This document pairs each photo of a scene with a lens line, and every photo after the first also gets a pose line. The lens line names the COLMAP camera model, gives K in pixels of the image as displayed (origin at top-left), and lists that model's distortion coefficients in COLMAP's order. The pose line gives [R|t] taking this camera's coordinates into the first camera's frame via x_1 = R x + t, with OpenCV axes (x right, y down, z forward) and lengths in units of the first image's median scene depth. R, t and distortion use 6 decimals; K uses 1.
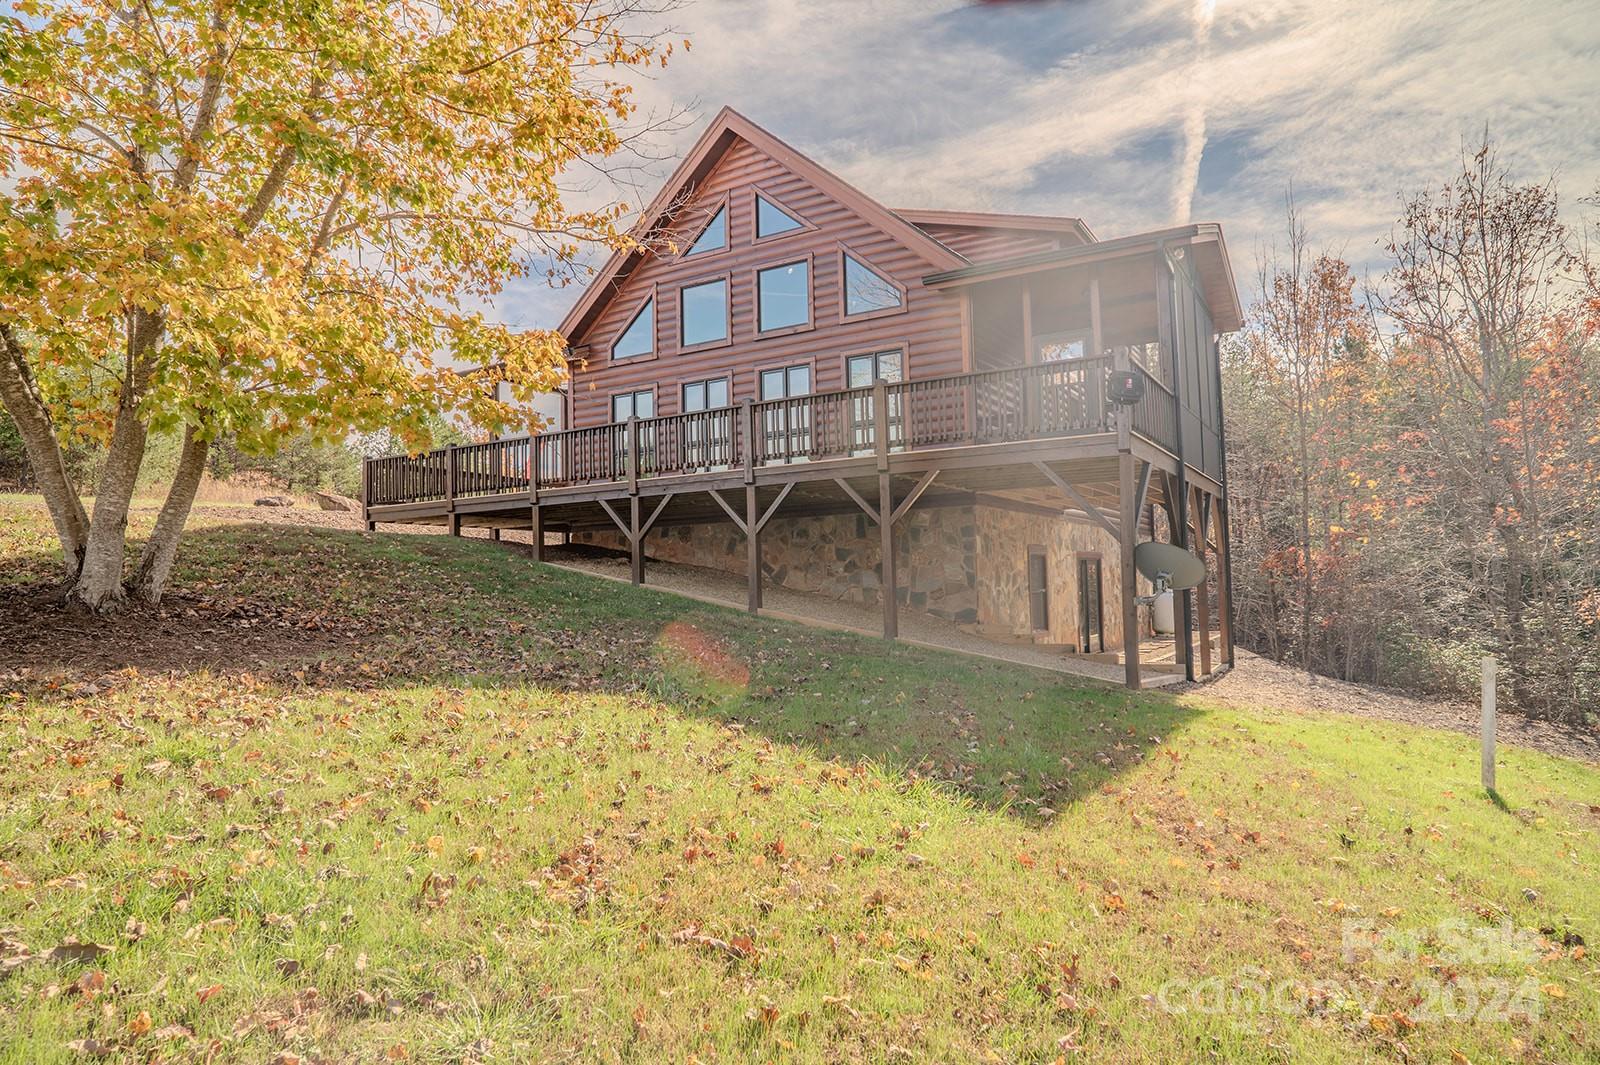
lens RADIAL K [[952.4, 0, 800.0], [0, 952.4, 532.5], [0, 0, 1]] dist [-0.072999, 0.057662]
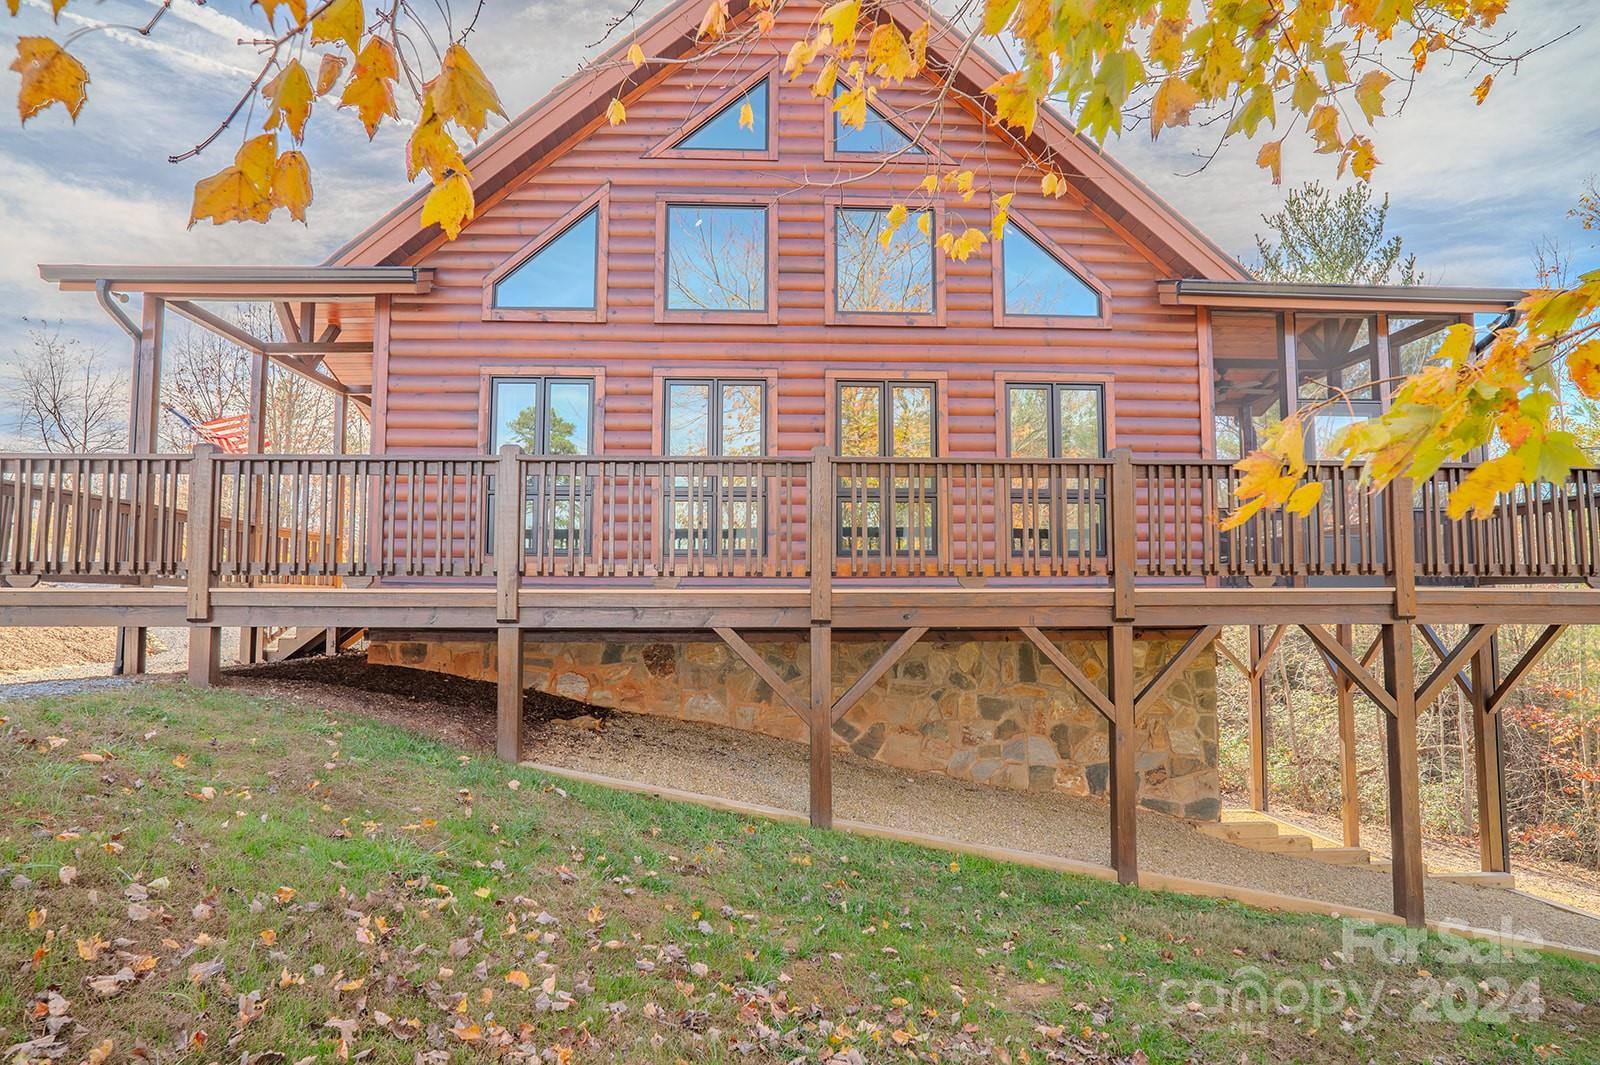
lens RADIAL K [[952.4, 0, 800.0], [0, 952.4, 532.5], [0, 0, 1]] dist [-0.072999, 0.057662]
pose [[0.833088, 0.065550, 0.549243, -0.384133], [-0.051046, 0.997827, -0.041661, -0.055553], [-0.550780, 0.006670, 0.834624, 0.557638]]
